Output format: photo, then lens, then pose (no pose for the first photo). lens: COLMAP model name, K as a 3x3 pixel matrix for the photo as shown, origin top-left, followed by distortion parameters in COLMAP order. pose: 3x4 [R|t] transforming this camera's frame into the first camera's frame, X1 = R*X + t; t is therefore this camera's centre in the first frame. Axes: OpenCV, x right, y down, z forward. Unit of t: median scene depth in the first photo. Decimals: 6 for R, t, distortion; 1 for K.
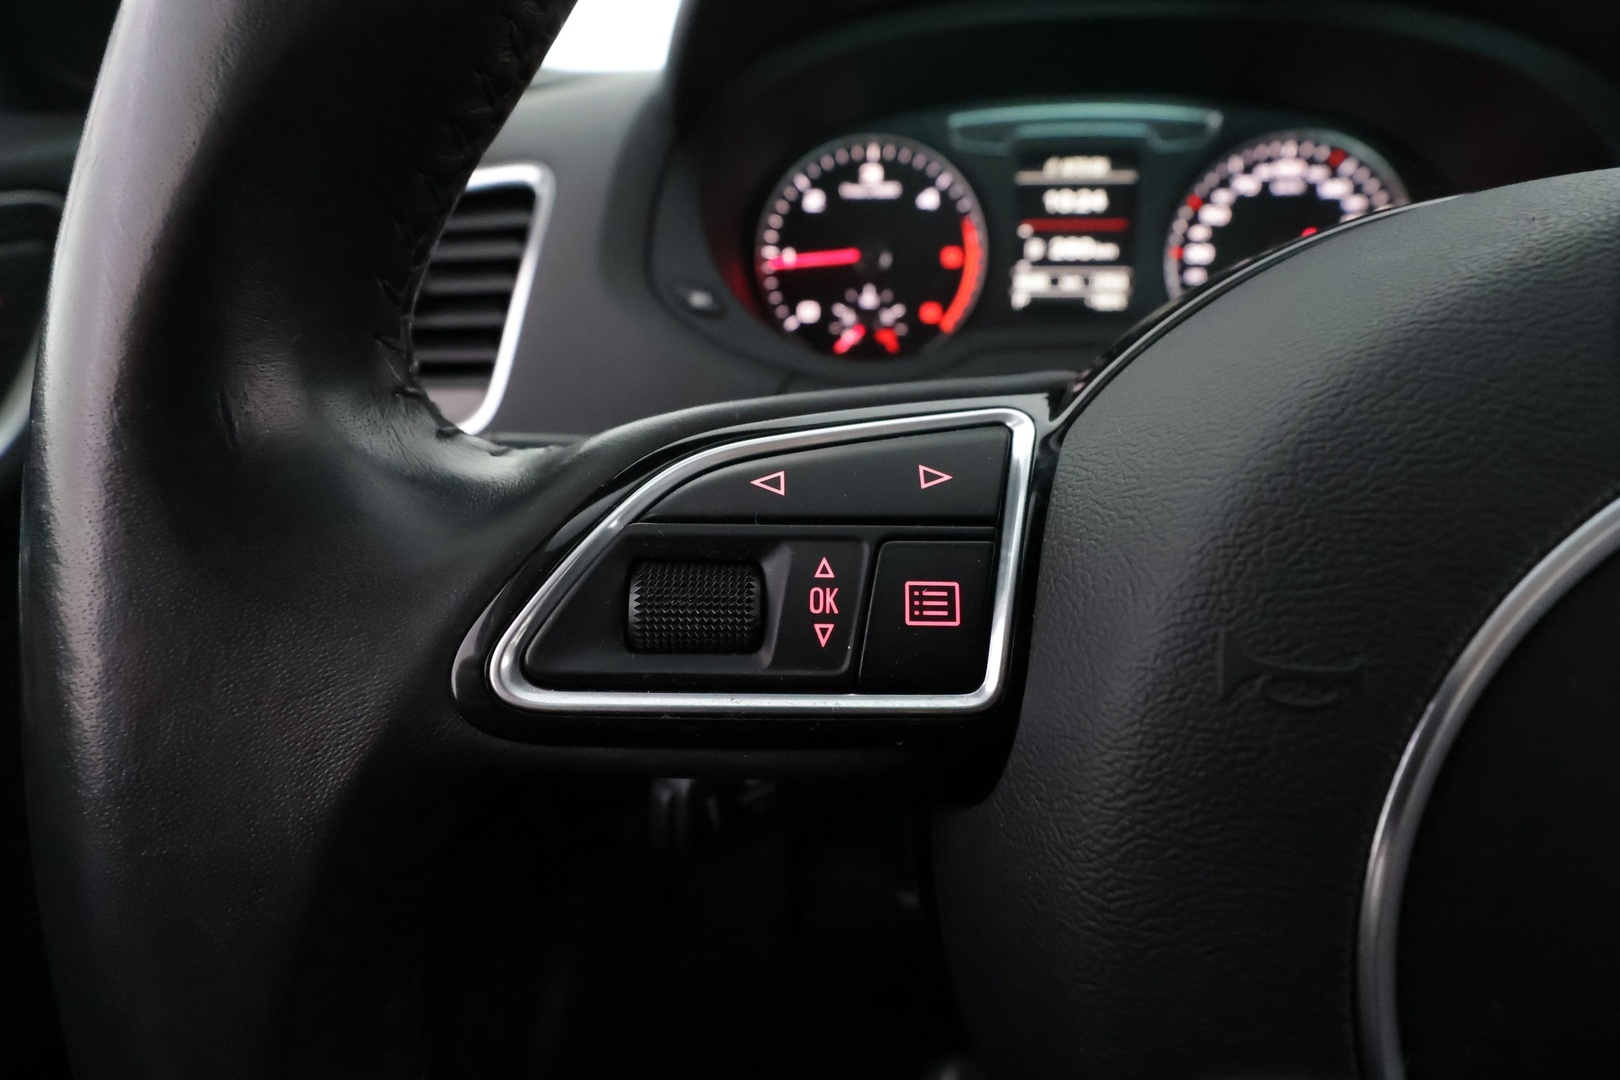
lens RADIAL K [[756.4, 0, 802.5], [0, 756.4, 535.5], [0, 0, 1]] dist [-0.009545, 0.001582]
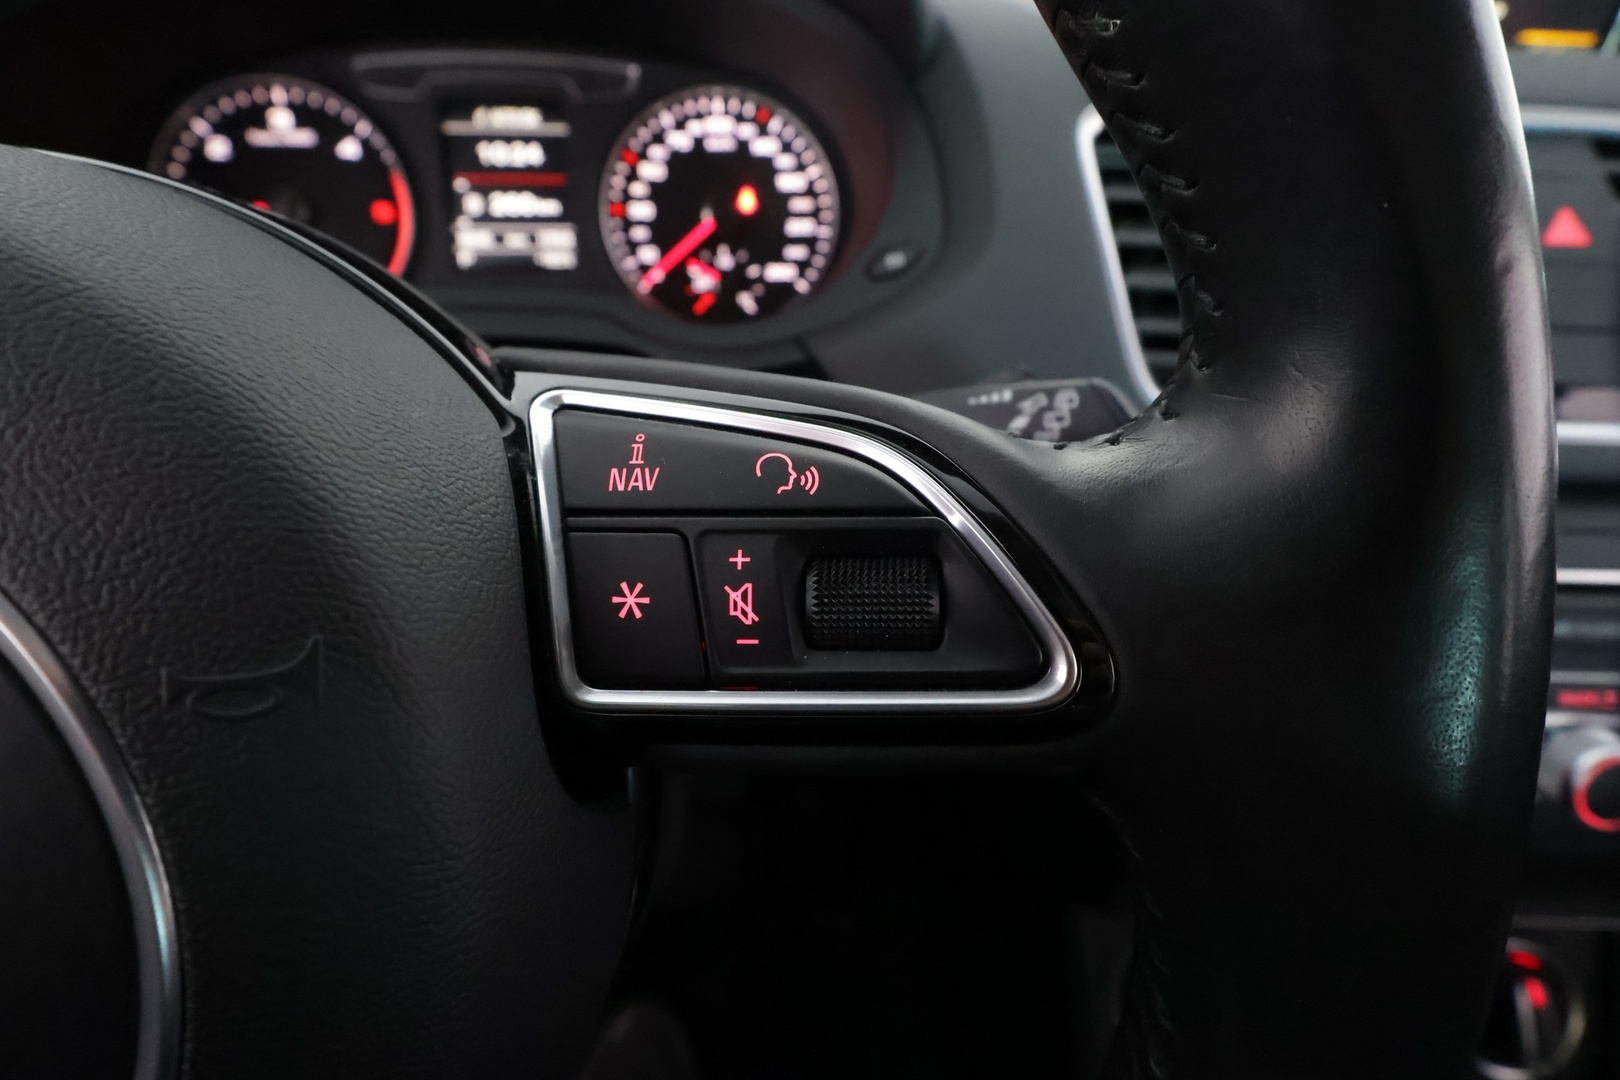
lens RADIAL K [[756.4, 0, 806.5], [0, 756.4, 530.4], [0, 0, 1]] dist [-0.009545, 0.001582]
pose [[0.983067, -0.060577, 0.172946, 0.538393], [0.052517, 0.997327, 0.050809, 0.006201], [-0.175562, -0.040866, 0.983620, -0.030901]]
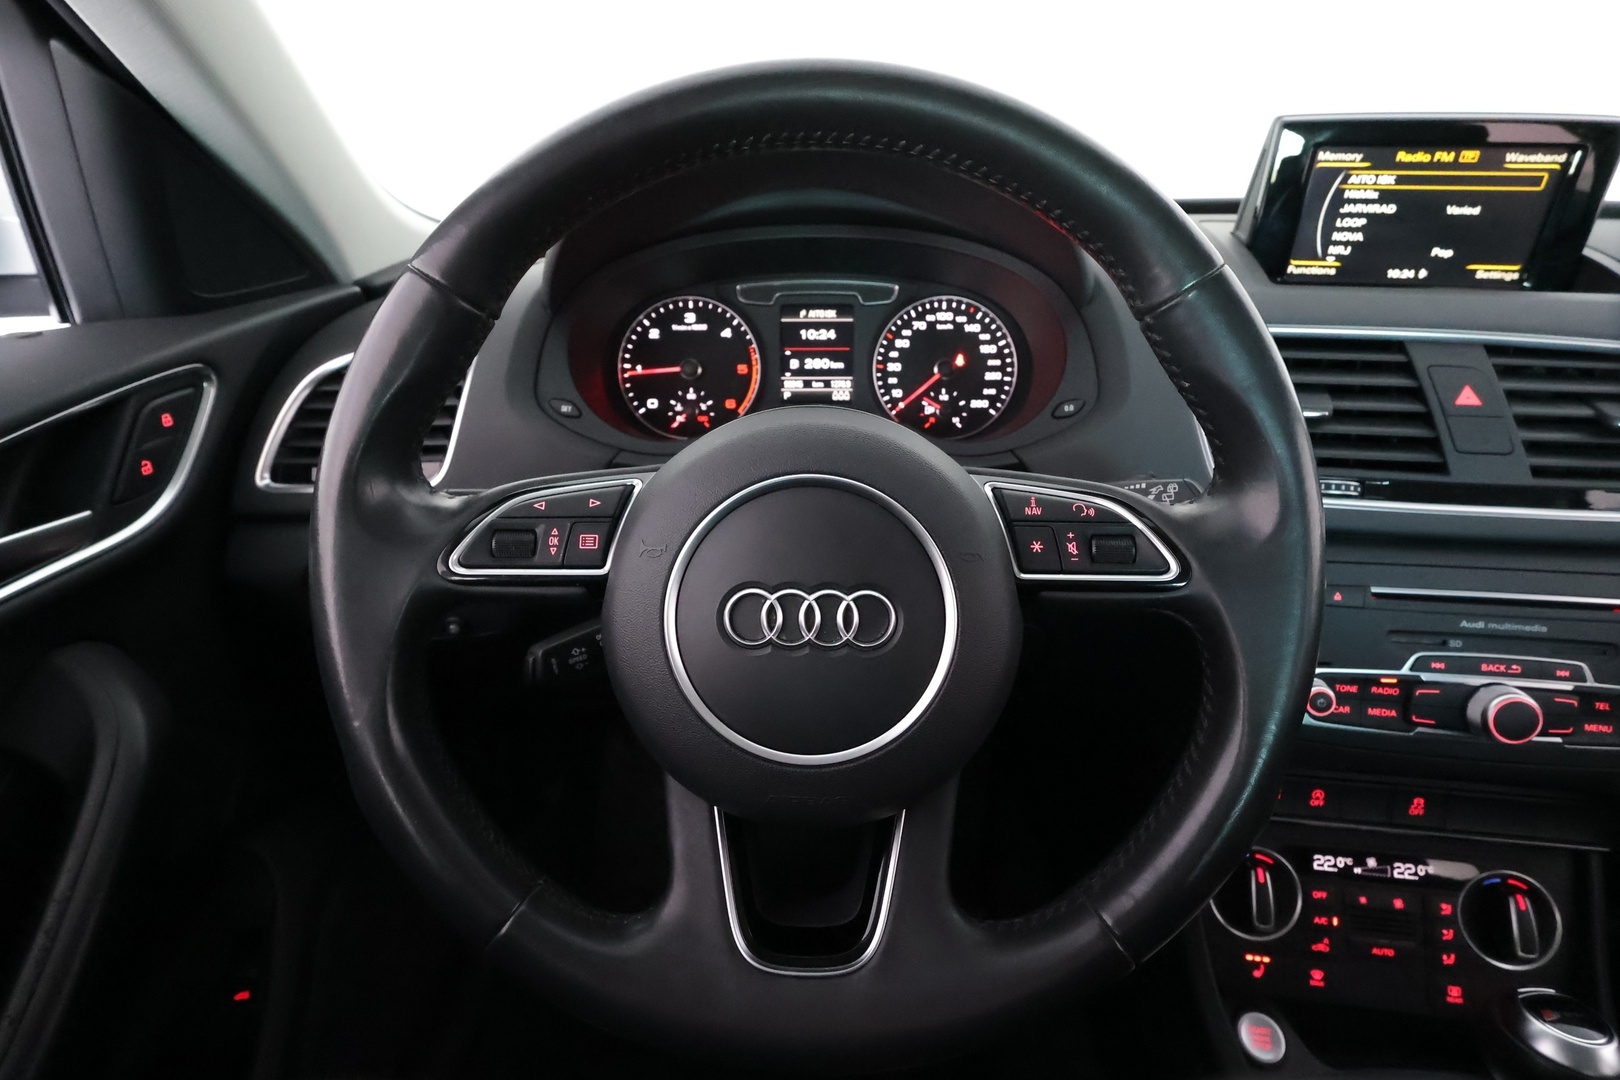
lens RADIAL K [[756.4, 0, 800.3], [0, 756.4, 533.8], [0, 0, 1]] dist [-0.009545, 0.001582]
pose [[0.998102, -0.018189, 0.058835, 0.222722], [0.021304, 0.998380, -0.052764, 0.062003], [-0.057780, 0.053918, 0.996872, -0.573051]]
